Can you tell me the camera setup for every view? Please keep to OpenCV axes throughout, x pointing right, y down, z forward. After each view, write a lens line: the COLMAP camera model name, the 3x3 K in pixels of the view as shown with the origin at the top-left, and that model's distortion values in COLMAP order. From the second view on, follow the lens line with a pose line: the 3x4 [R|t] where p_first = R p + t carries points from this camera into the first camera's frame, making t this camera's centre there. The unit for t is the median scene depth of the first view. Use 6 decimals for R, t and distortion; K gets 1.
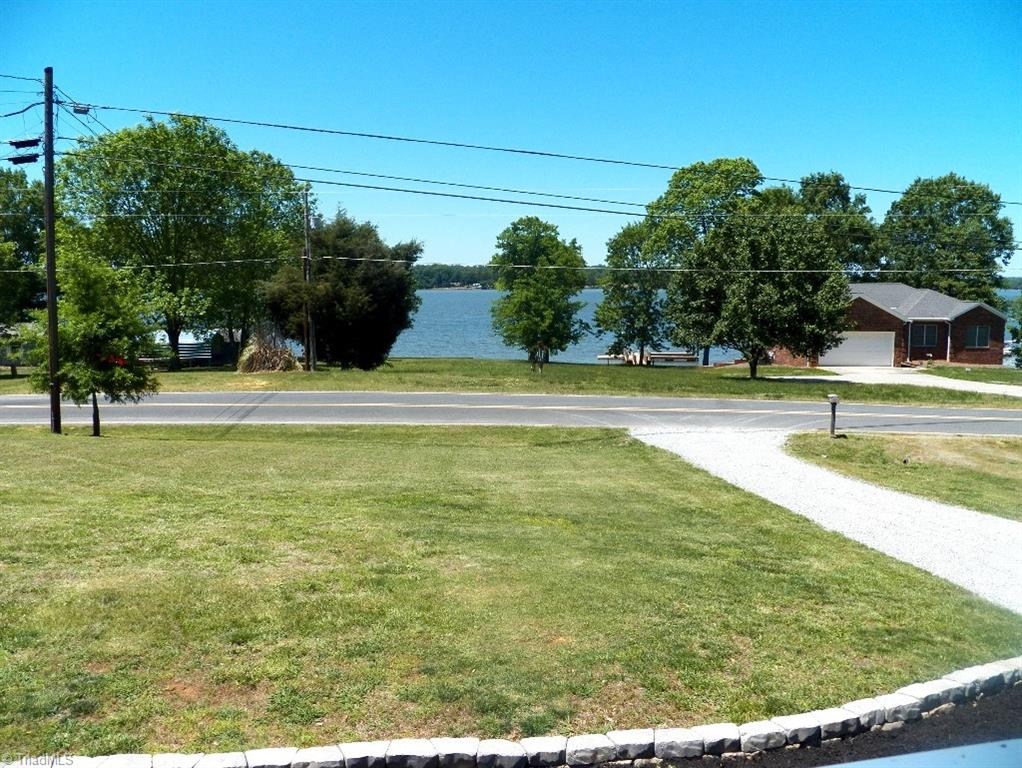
lens RADIAL K [[825.9, 0, 510.9], [0, 825.9, 383.9], [0, 0, 1]] dist [-0.100154, 0.015537]
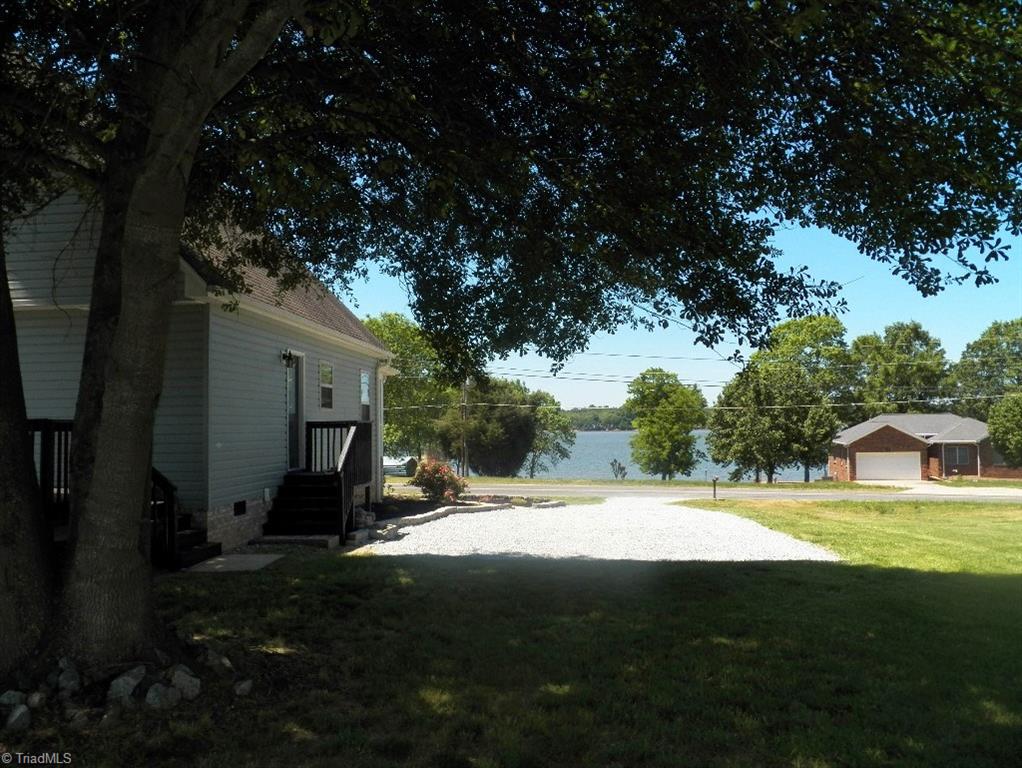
lens RADIAL K [[825.9, 0, 510.7], [0, 825.9, 383.1], [0, 0, 1]] dist [-0.100154, 0.015537]
pose [[0.968740, -0.024853, -0.246832, 0.170388], [-0.017956, 0.985335, -0.169685, 0.052045], [0.247429, 0.168812, 0.954087, -0.353014]]
